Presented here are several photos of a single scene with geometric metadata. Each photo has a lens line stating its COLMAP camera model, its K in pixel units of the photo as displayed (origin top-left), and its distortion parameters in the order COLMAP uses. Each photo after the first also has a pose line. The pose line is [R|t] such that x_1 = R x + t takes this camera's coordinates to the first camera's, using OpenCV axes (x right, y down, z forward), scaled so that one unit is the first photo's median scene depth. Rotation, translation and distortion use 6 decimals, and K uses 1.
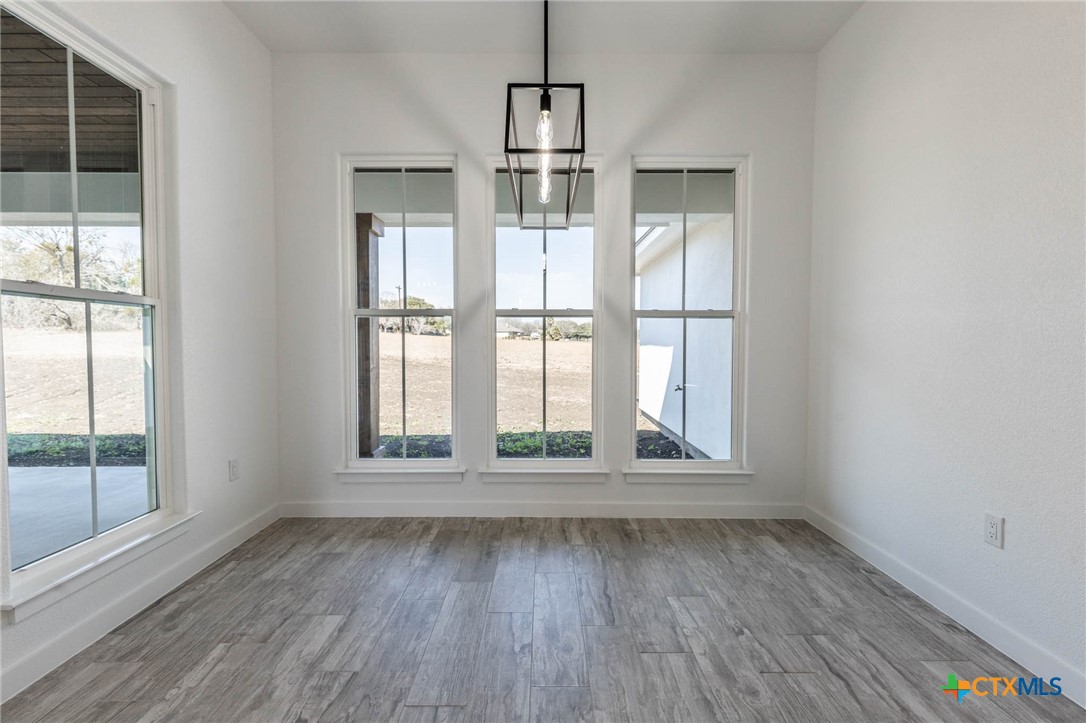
lens RADIAL K [[484.6, 0, 539.5], [0, 484.6, 352.1], [0, 0, 1]] dist [0.001035, -0.000116]
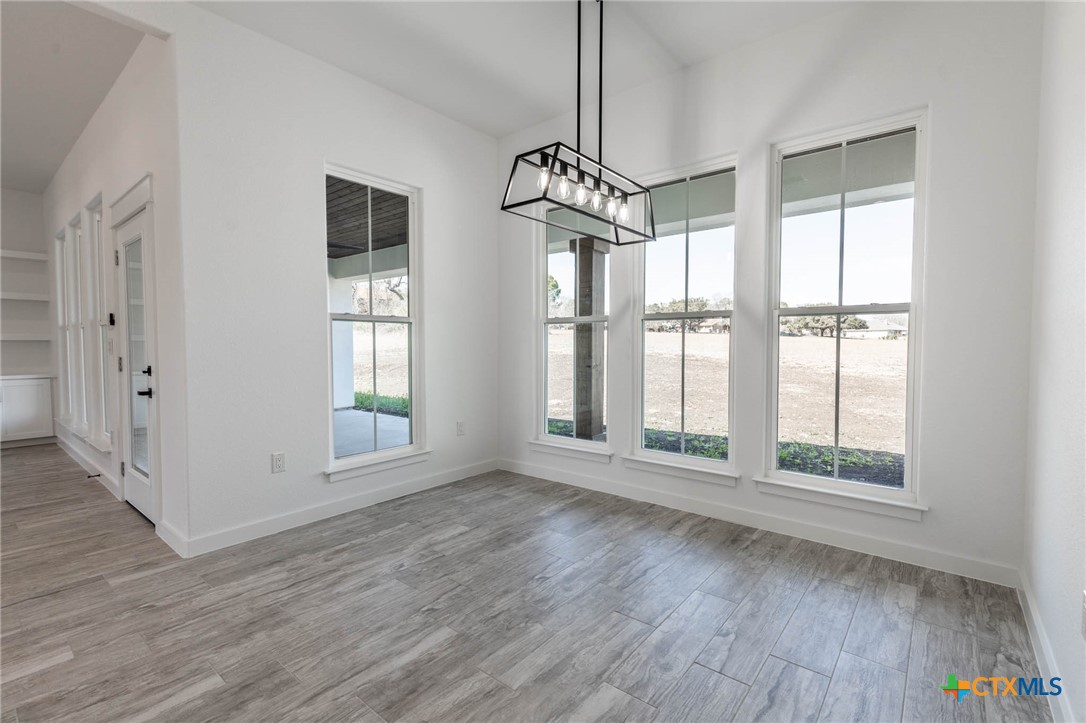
lens RADIAL K [[484.6, 0, 539.5], [0, 484.6, 352.1], [0, 0, 1]] dist [0.001035, -0.000116]
pose [[0.771002, 0.009160, -0.636767, 0.503317], [-0.011152, 0.999937, 0.000882, 0.000930], [0.636735, 0.006422, 0.771056, -0.007902]]
